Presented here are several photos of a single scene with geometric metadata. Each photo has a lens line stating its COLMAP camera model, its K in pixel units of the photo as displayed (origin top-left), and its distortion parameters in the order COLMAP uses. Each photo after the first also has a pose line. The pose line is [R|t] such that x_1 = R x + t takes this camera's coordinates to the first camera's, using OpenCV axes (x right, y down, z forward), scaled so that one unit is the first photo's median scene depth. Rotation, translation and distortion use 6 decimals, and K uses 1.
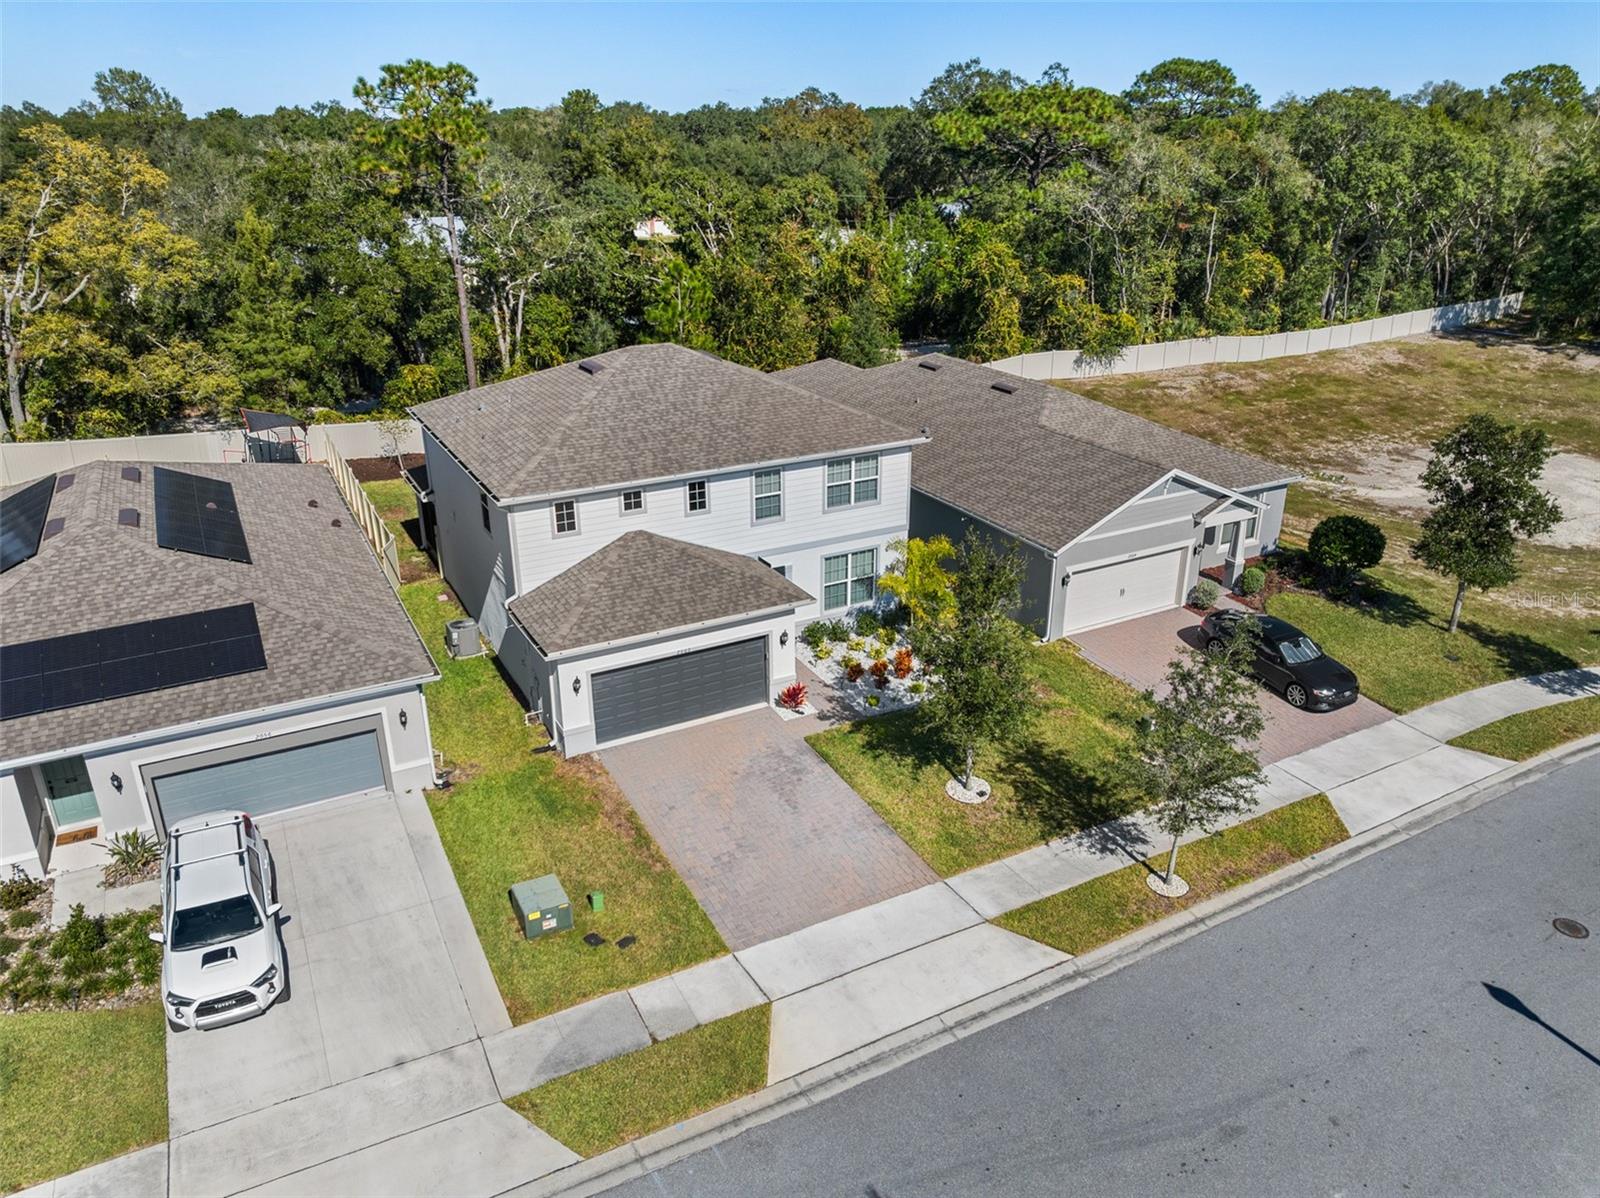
lens RADIAL K [[1124.8, 0, 804.5], [0, 1124.8, 594.6], [0, 0, 1]] dist [-0.032529, -0.004097]
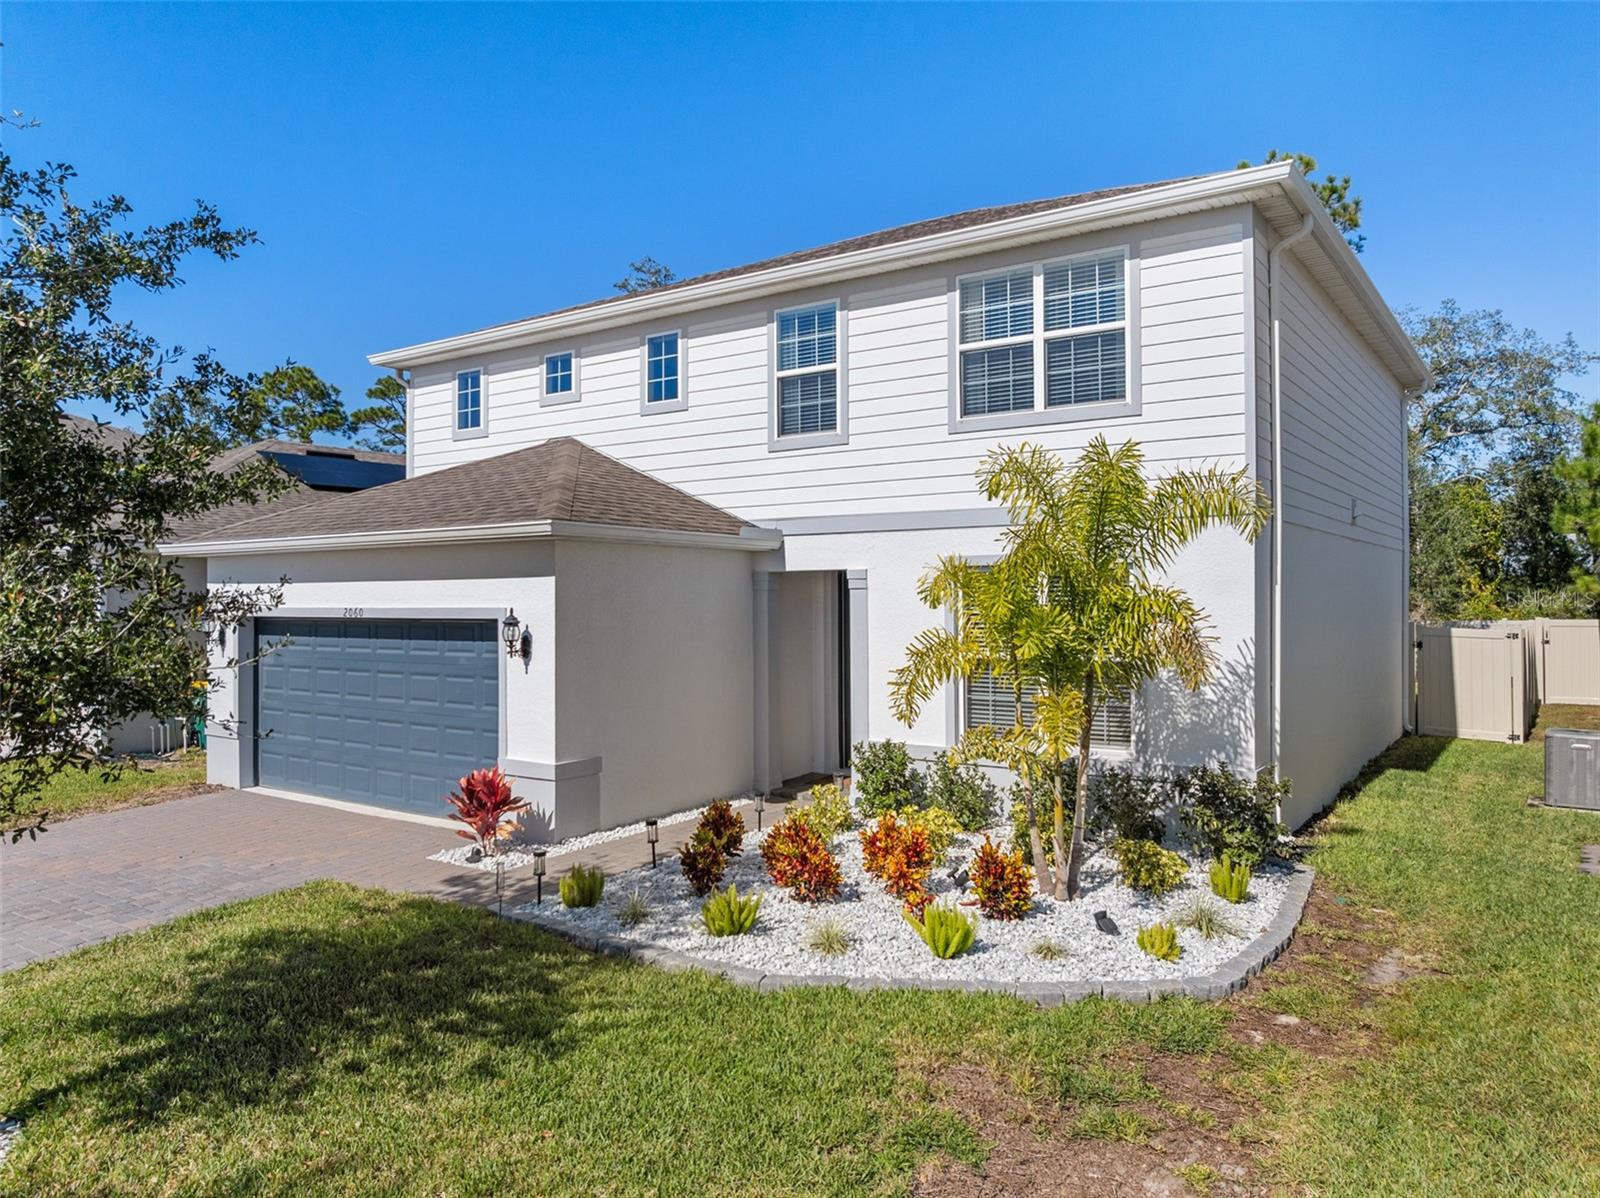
lens RADIAL K [[1124.8, 0, 804.5], [0, 1124.8, 594.6], [0, 0, 1]] dist [-0.032529, -0.004097]
pose [[0.446269, -0.005118, -0.894884, 0.346564], [-0.341557, 0.923309, -0.175611, 0.058314], [0.827153, 0.384024, 0.410297, 0.929533]]
